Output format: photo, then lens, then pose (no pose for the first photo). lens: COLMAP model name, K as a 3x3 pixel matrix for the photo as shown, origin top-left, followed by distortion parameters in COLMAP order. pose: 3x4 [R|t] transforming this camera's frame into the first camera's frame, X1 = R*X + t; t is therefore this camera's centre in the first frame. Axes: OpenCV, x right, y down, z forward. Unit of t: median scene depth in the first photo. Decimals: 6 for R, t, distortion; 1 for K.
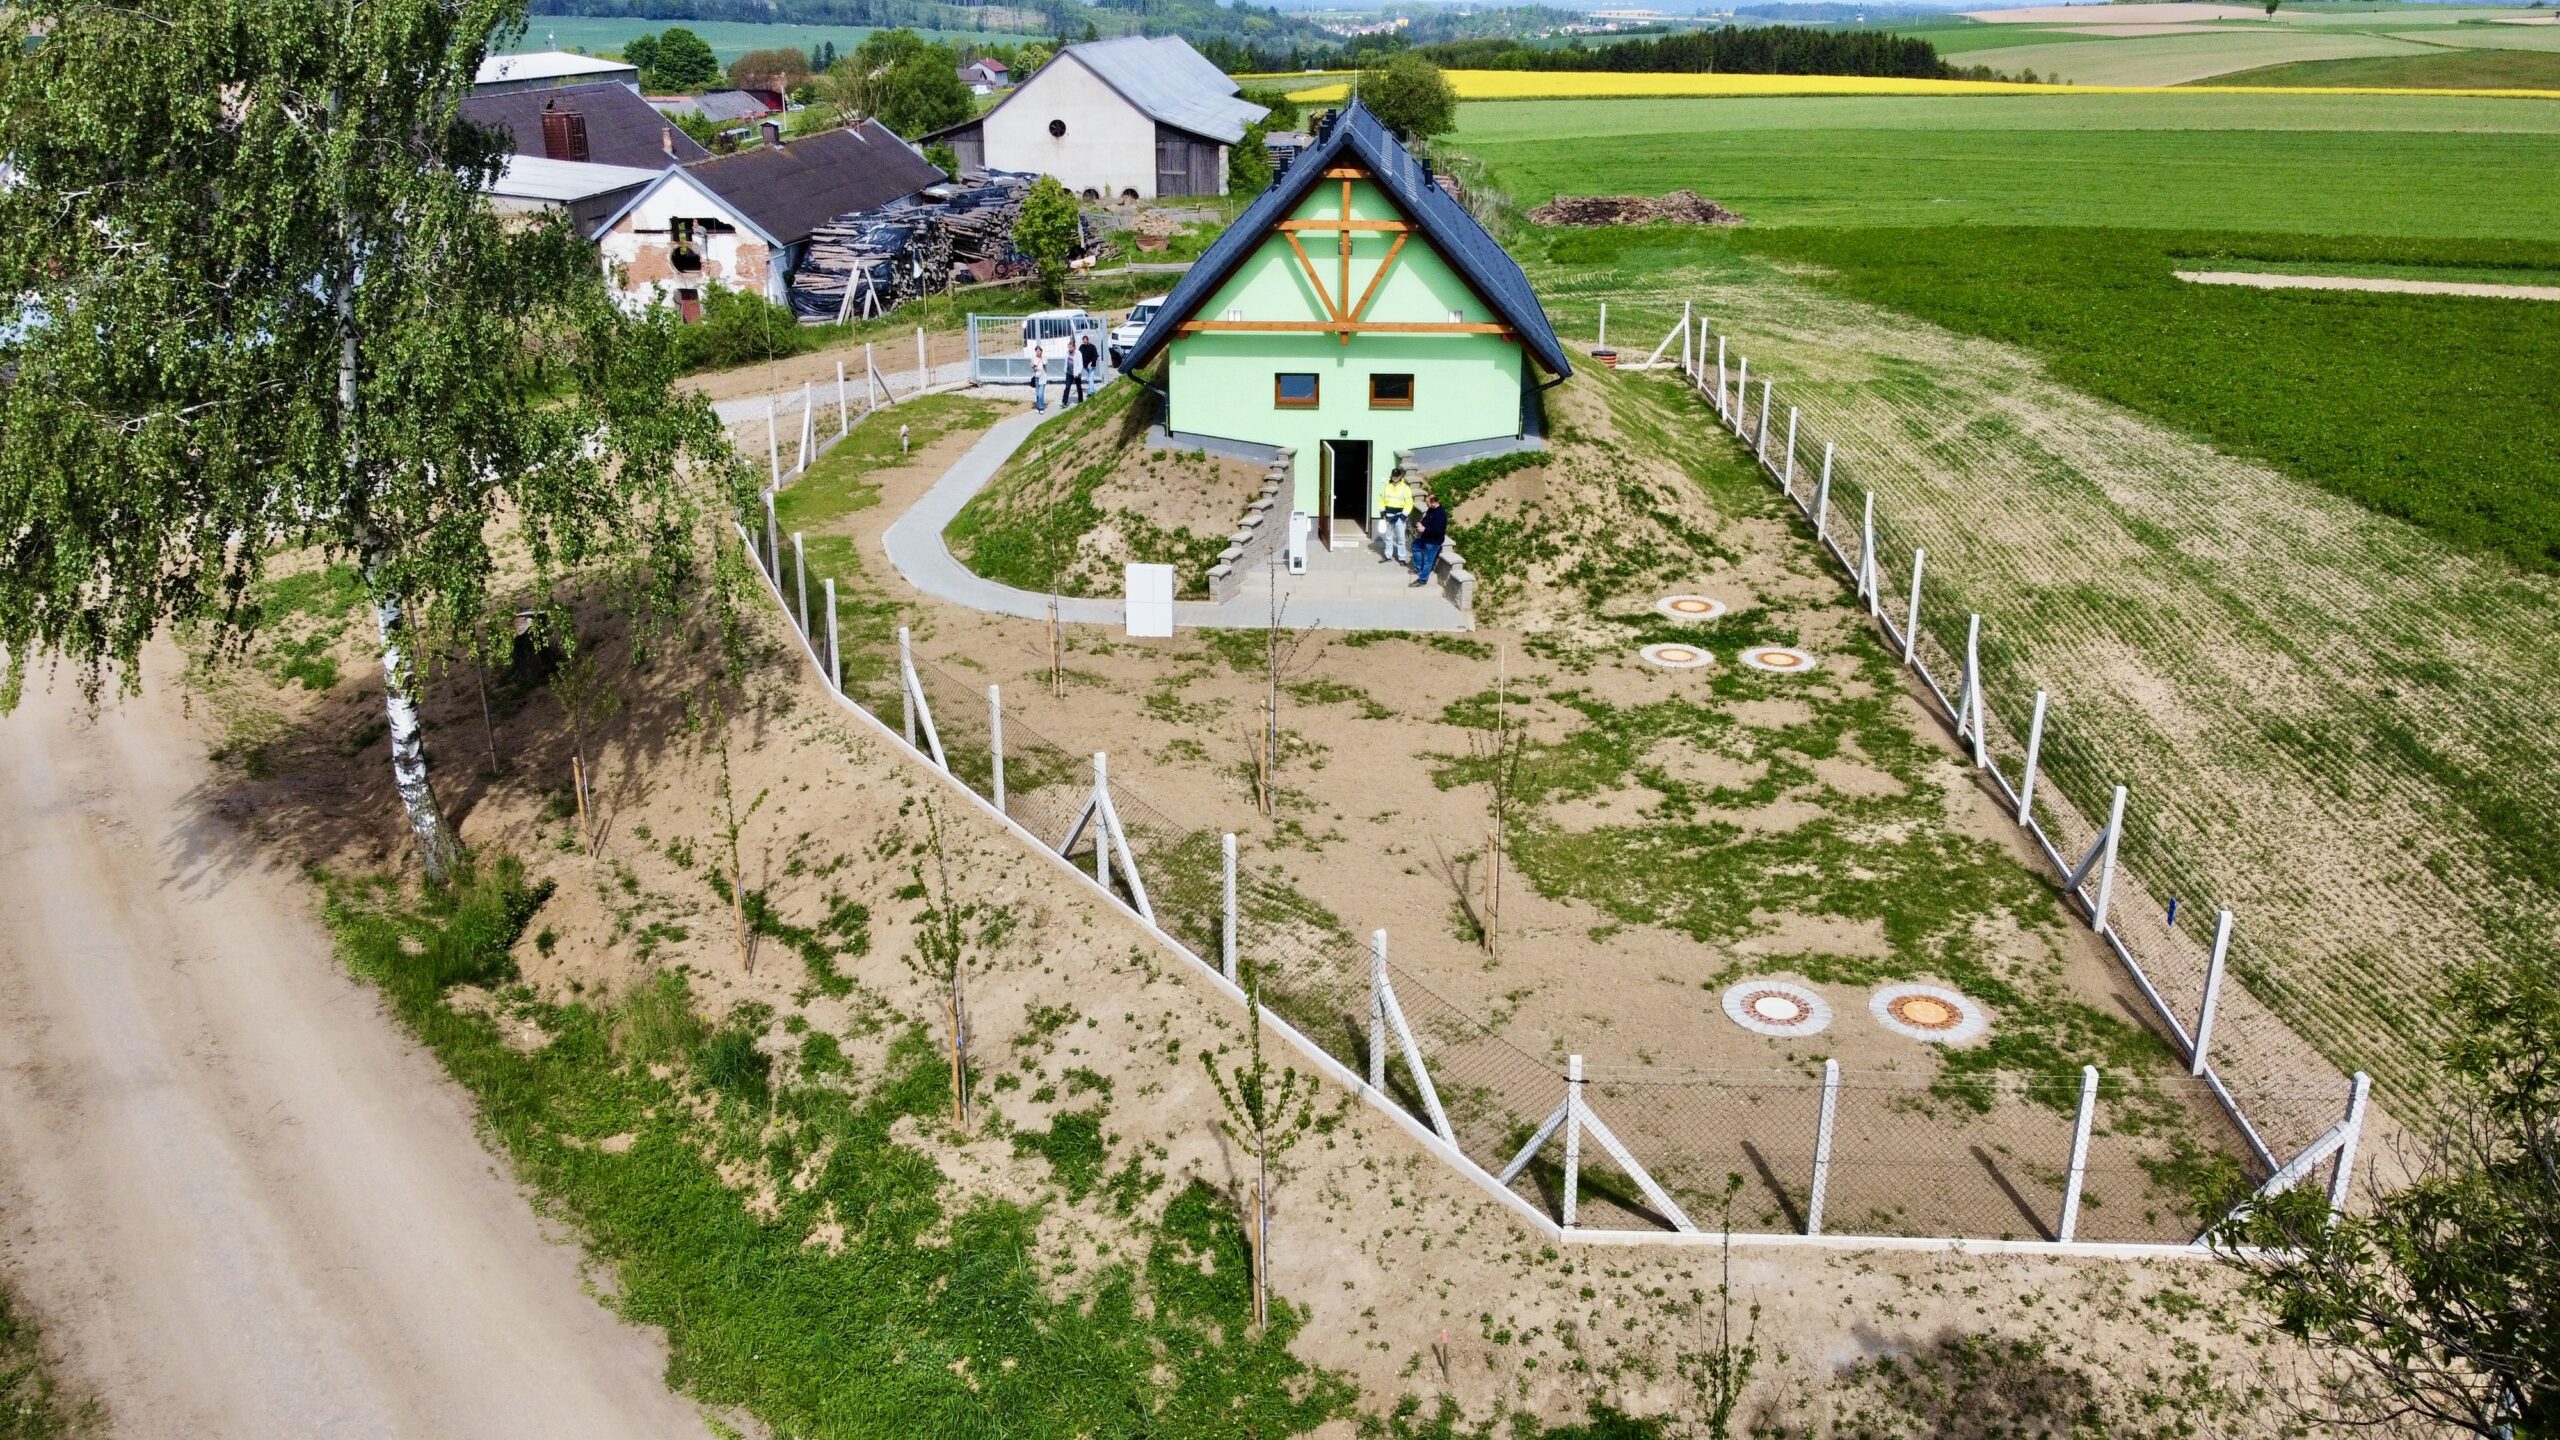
lens RADIAL K [[1907.1, 0, 1283.8], [0, 1907.1, 721.6], [0, 0, 1]] dist [0.004400, -0.000918]
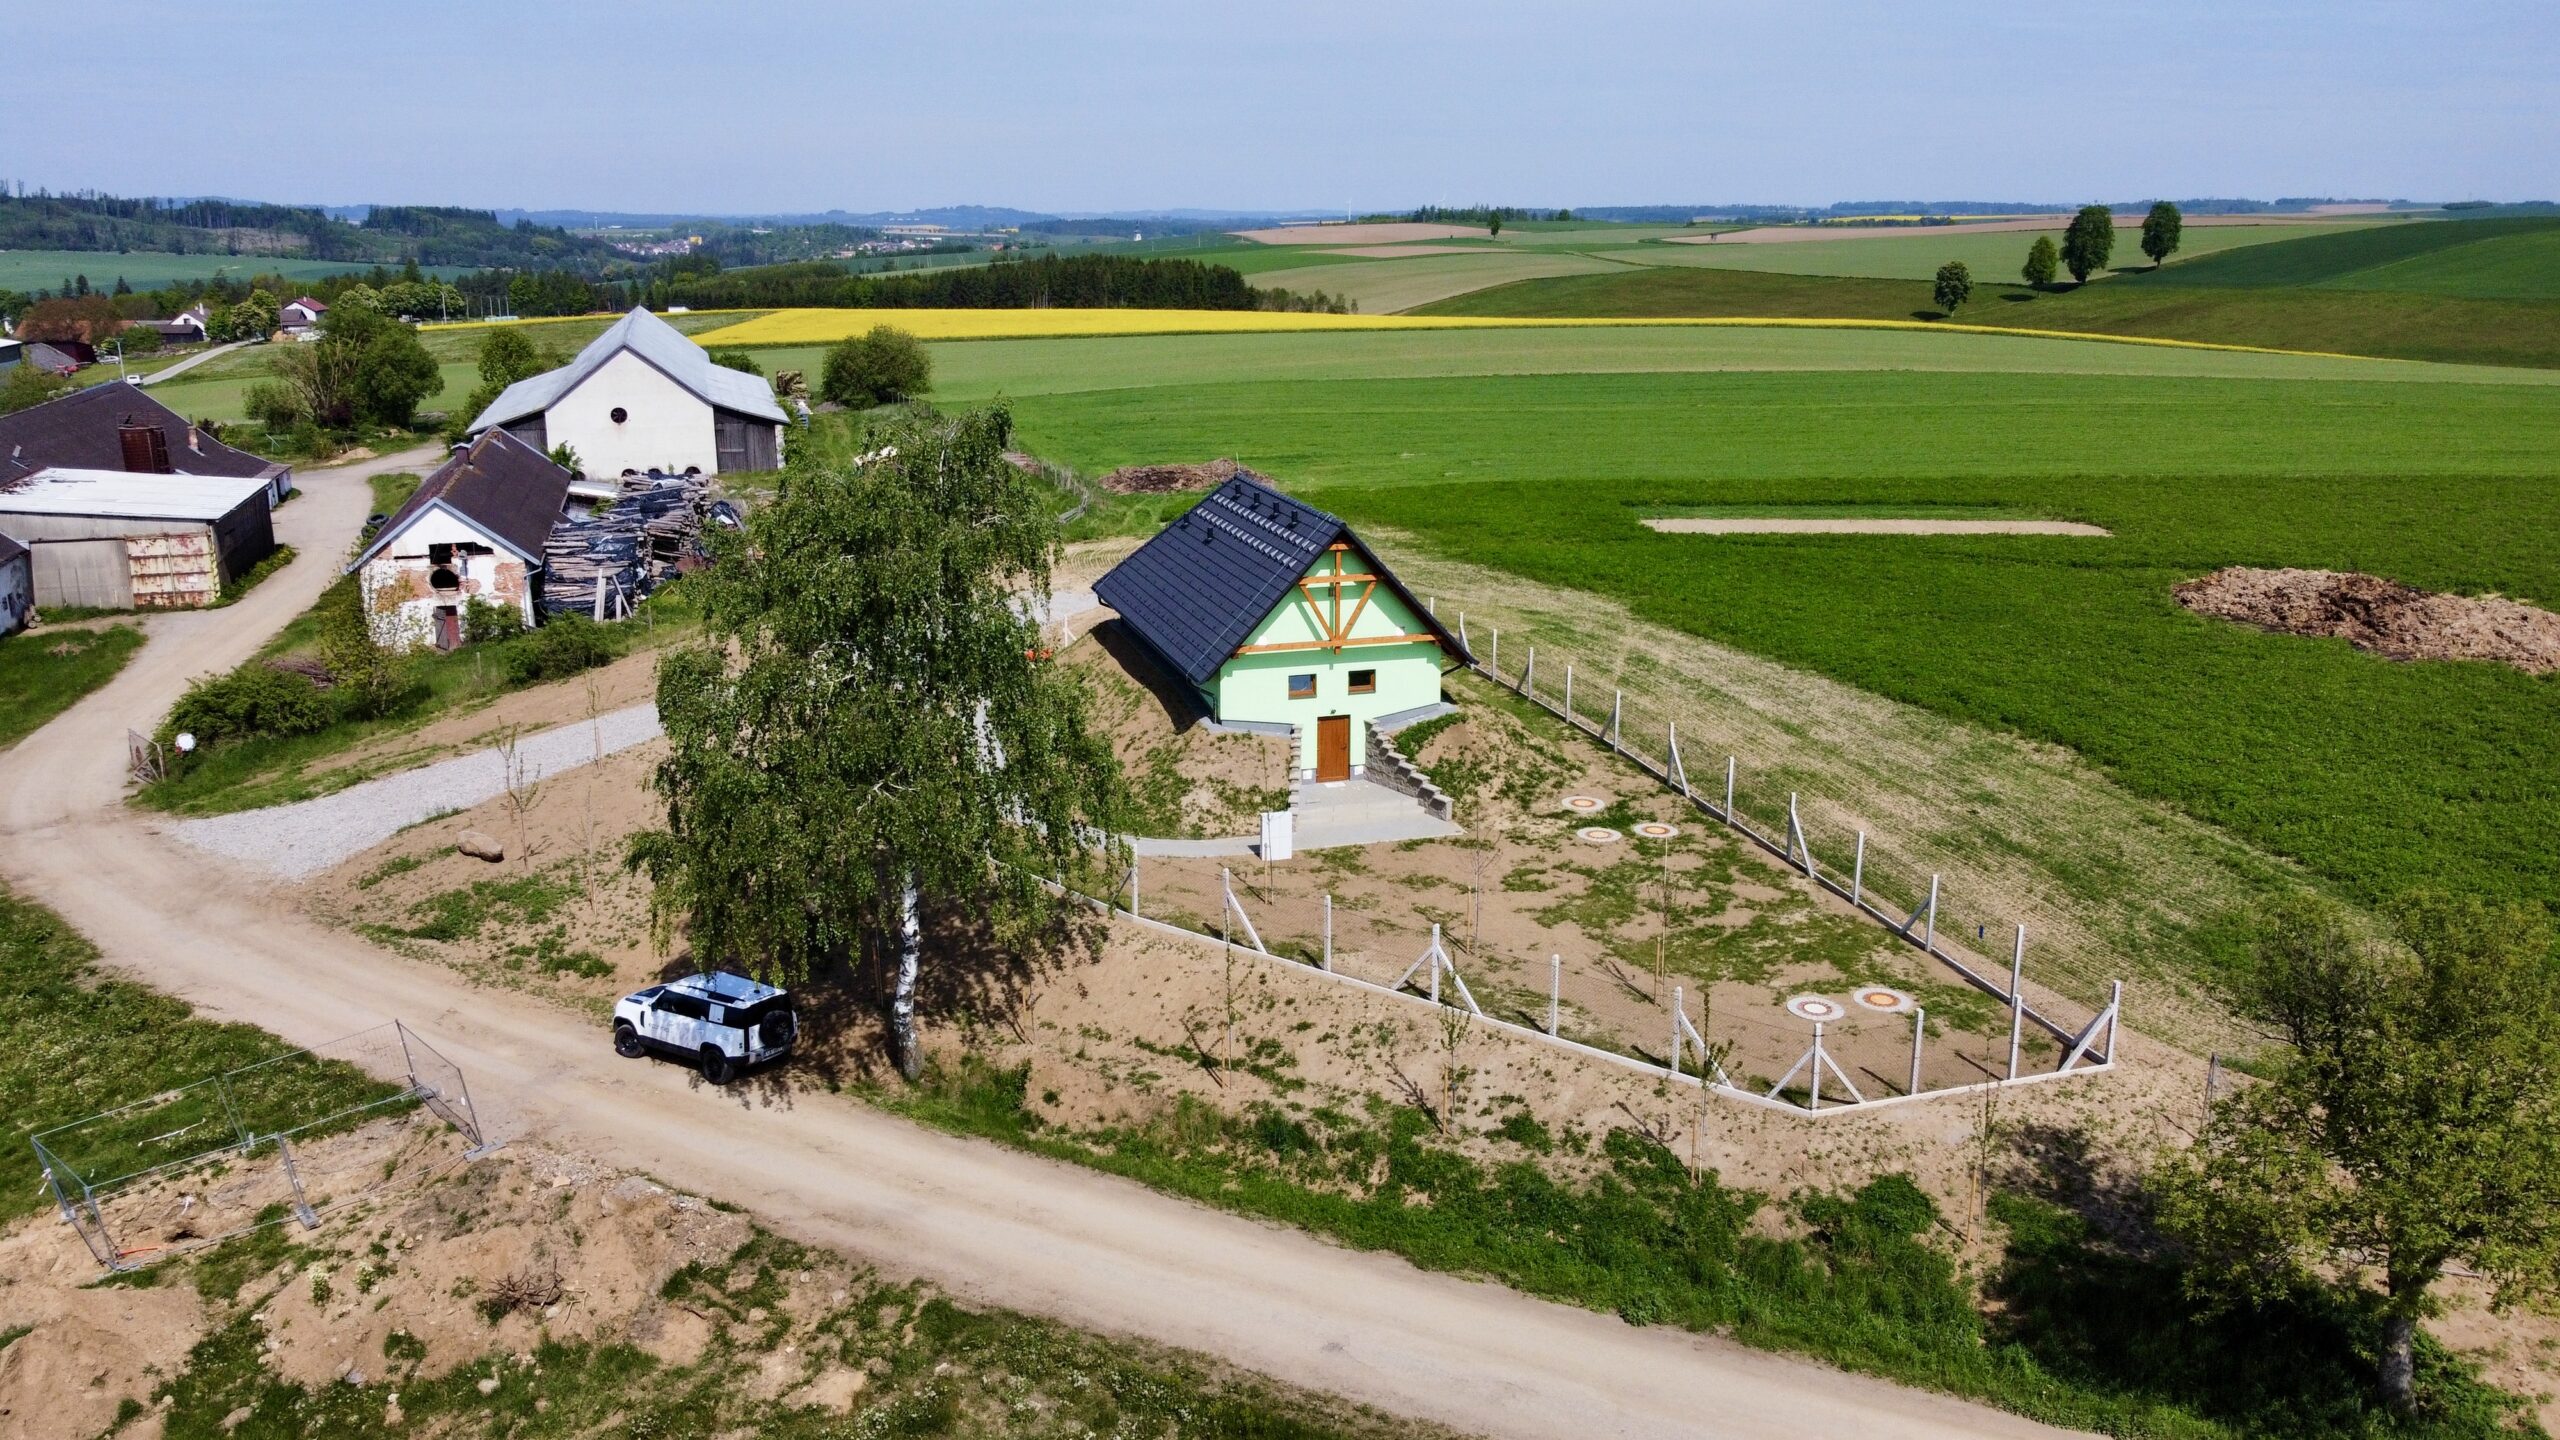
lens RADIAL K [[1907.1, 0, 1278.5], [0, 1907.1, 719.0], [0, 0, 1]] dist [0.004400, -0.000918]
pose [[0.939884, -0.088981, 0.329697, -0.517338], [0.122622, 0.989007, -0.082644, -0.027841], [-0.318719, 0.118104, 0.940463, -0.405425]]
